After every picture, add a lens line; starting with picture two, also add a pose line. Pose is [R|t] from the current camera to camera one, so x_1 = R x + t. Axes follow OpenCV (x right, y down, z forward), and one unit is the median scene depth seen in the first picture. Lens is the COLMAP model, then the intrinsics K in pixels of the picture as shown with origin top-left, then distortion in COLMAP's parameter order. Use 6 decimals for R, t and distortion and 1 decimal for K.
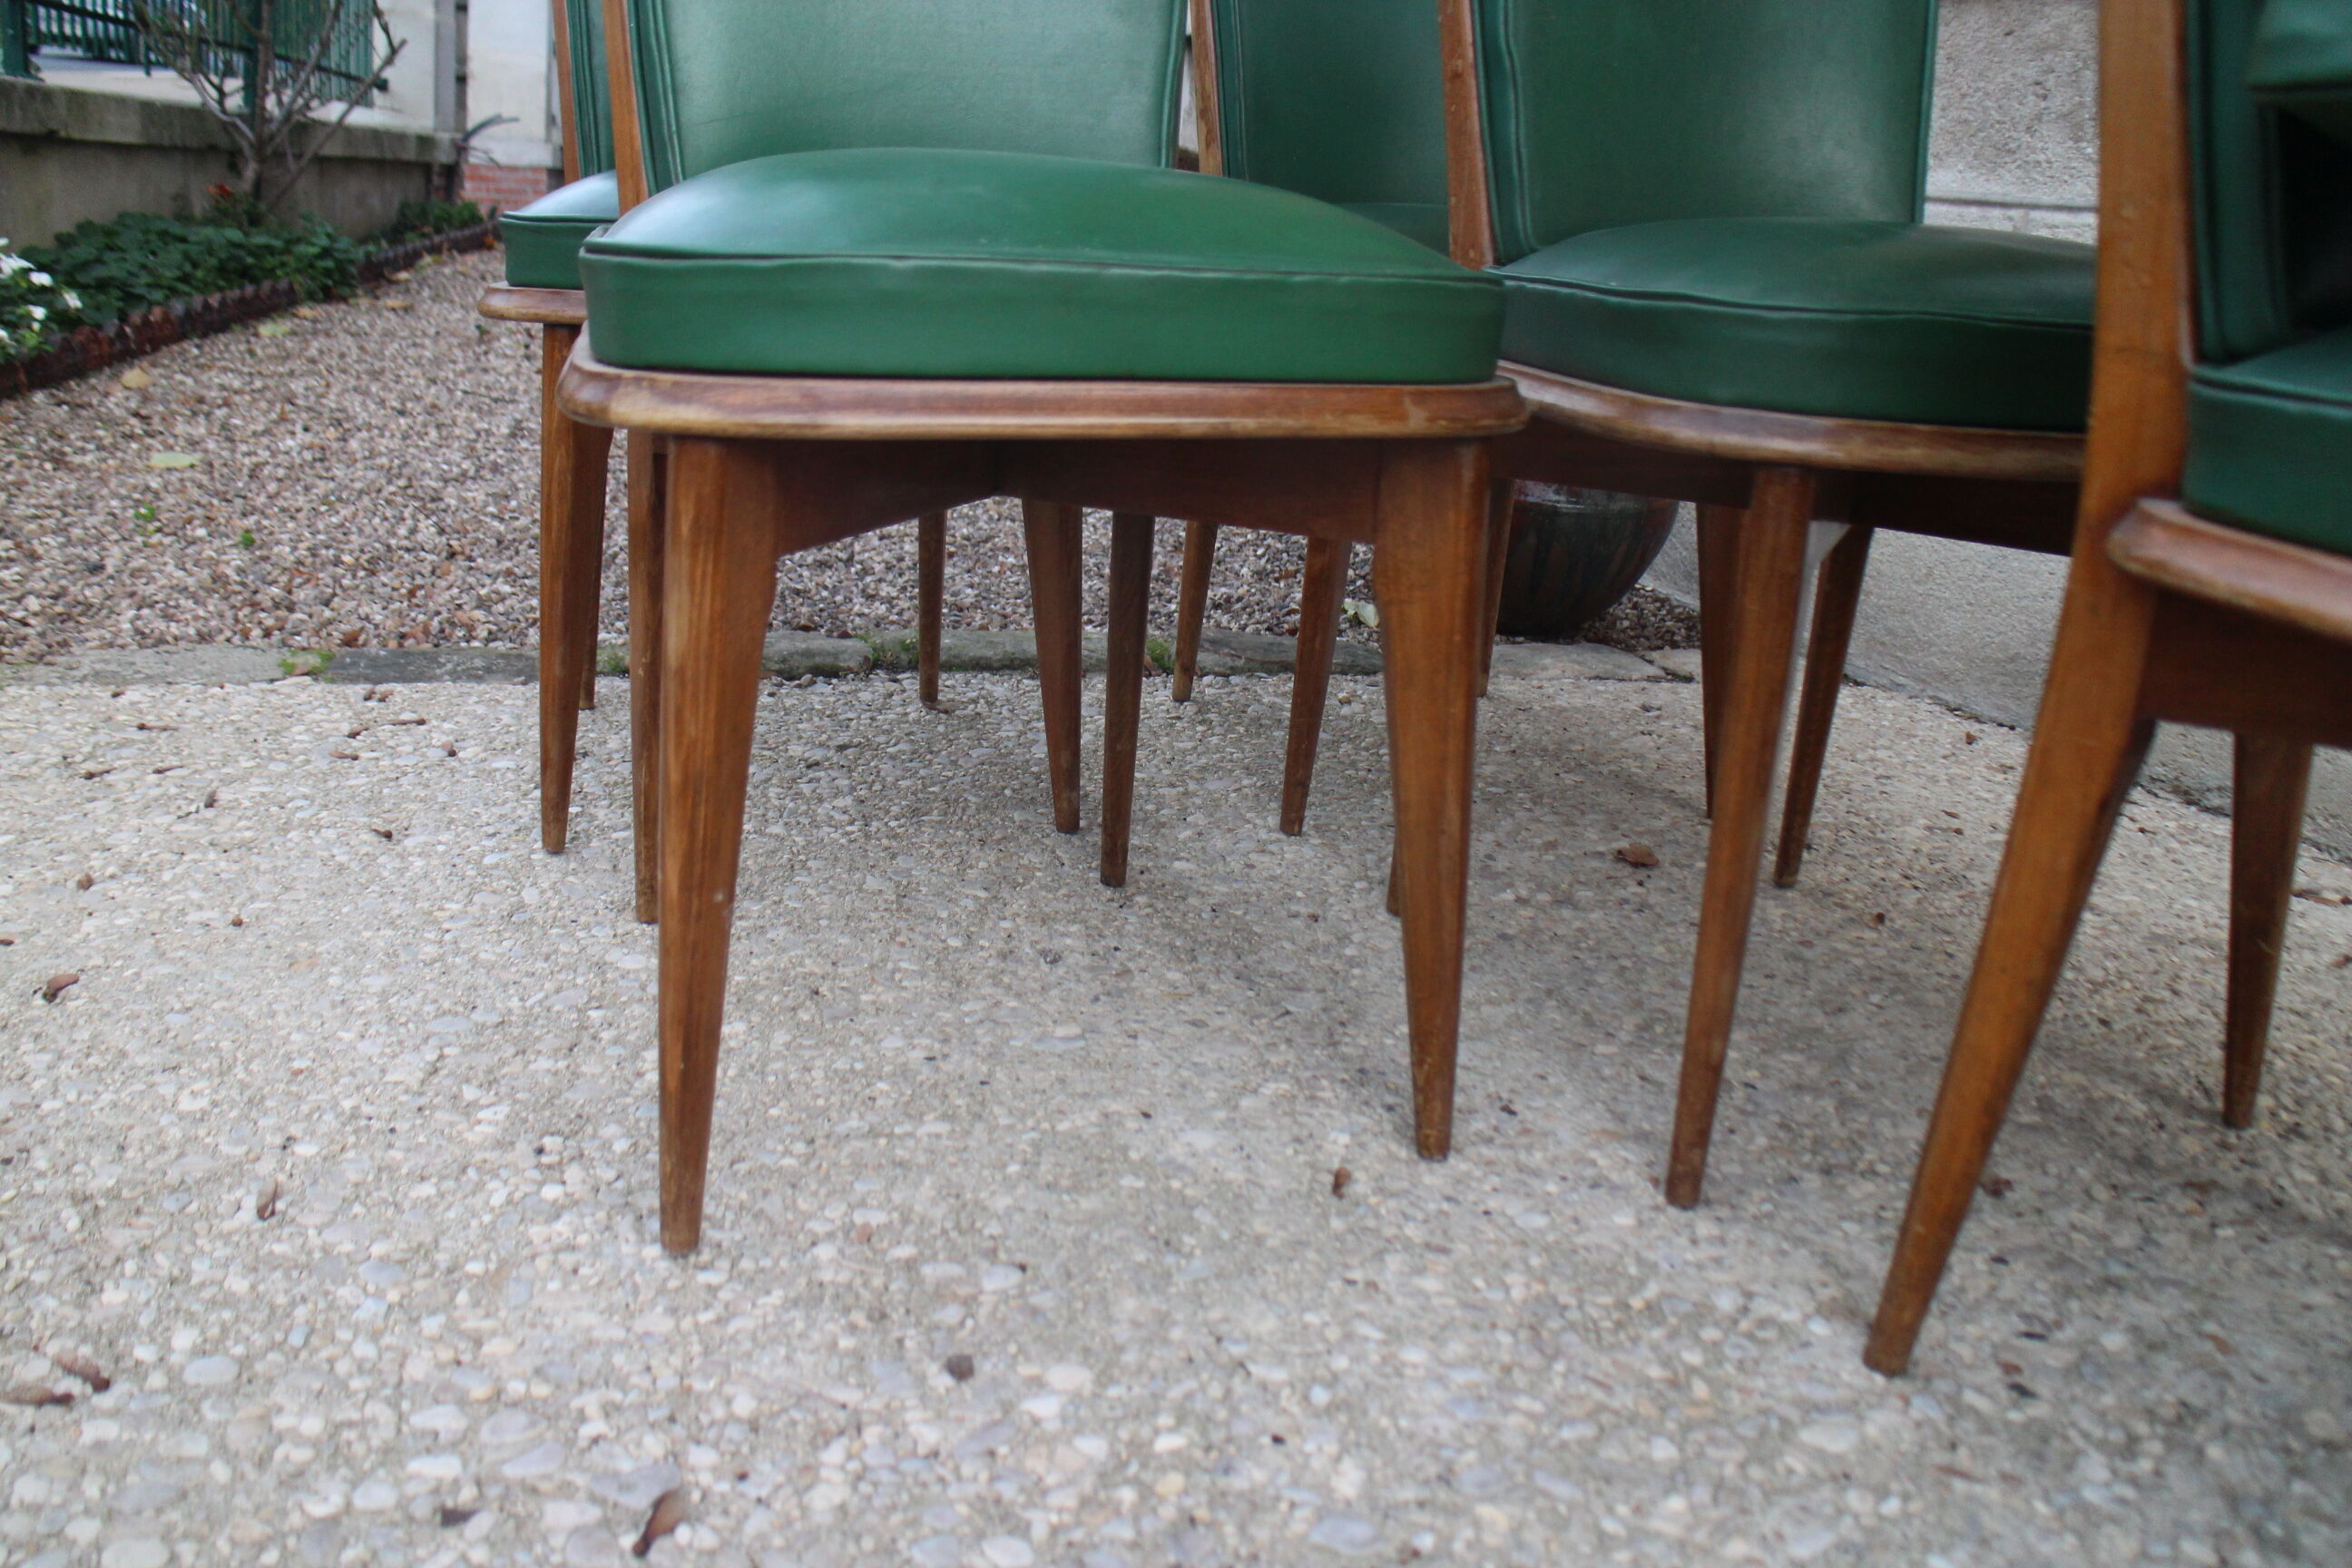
lens RADIAL K [[1923.8, 0, 1198.4], [0, 1923.8, 772.5], [0, 0, 1]] dist [-0.167411, 0.130775]
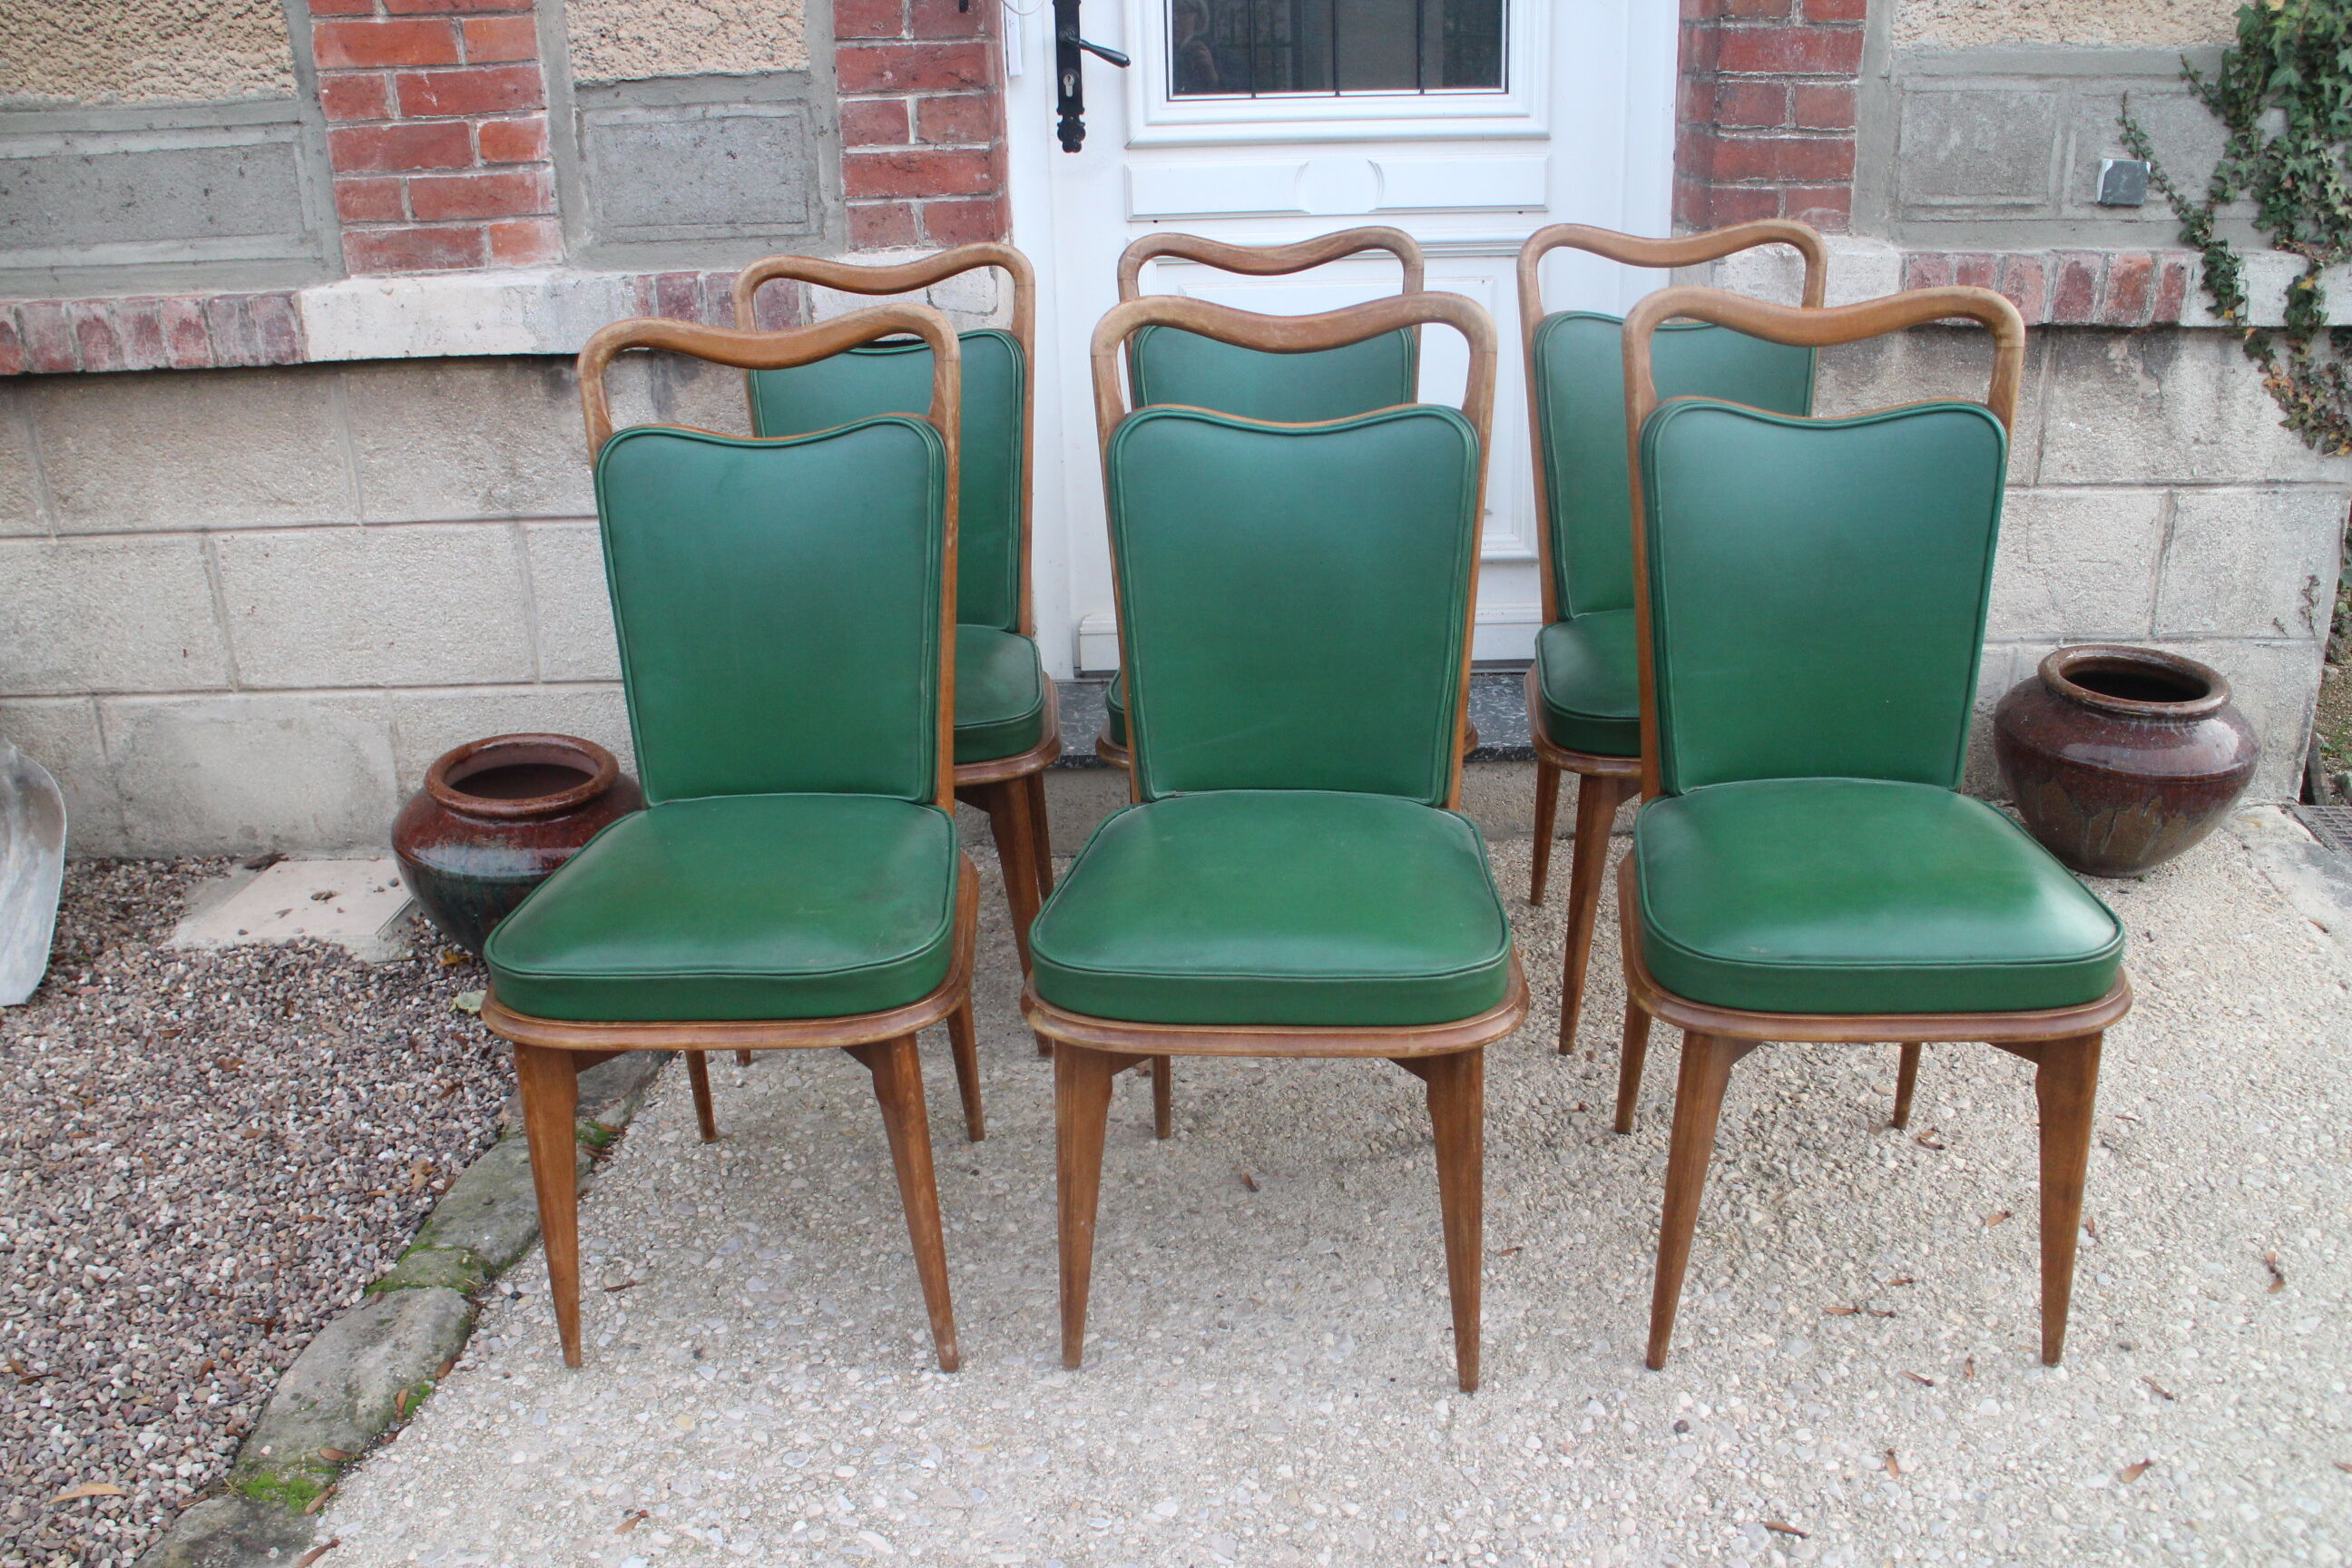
lens RADIAL K [[1923.8, 0, 1205.8], [0, 1923.8, 770.7], [0, 0, 1]] dist [-0.167411, 0.130775]
pose [[0.365159, -0.409531, 0.836028, -1.509569], [0.312141, 0.899918, 0.304492, -0.995525], [-0.877056, 0.149770, 0.456445, 0.305691]]
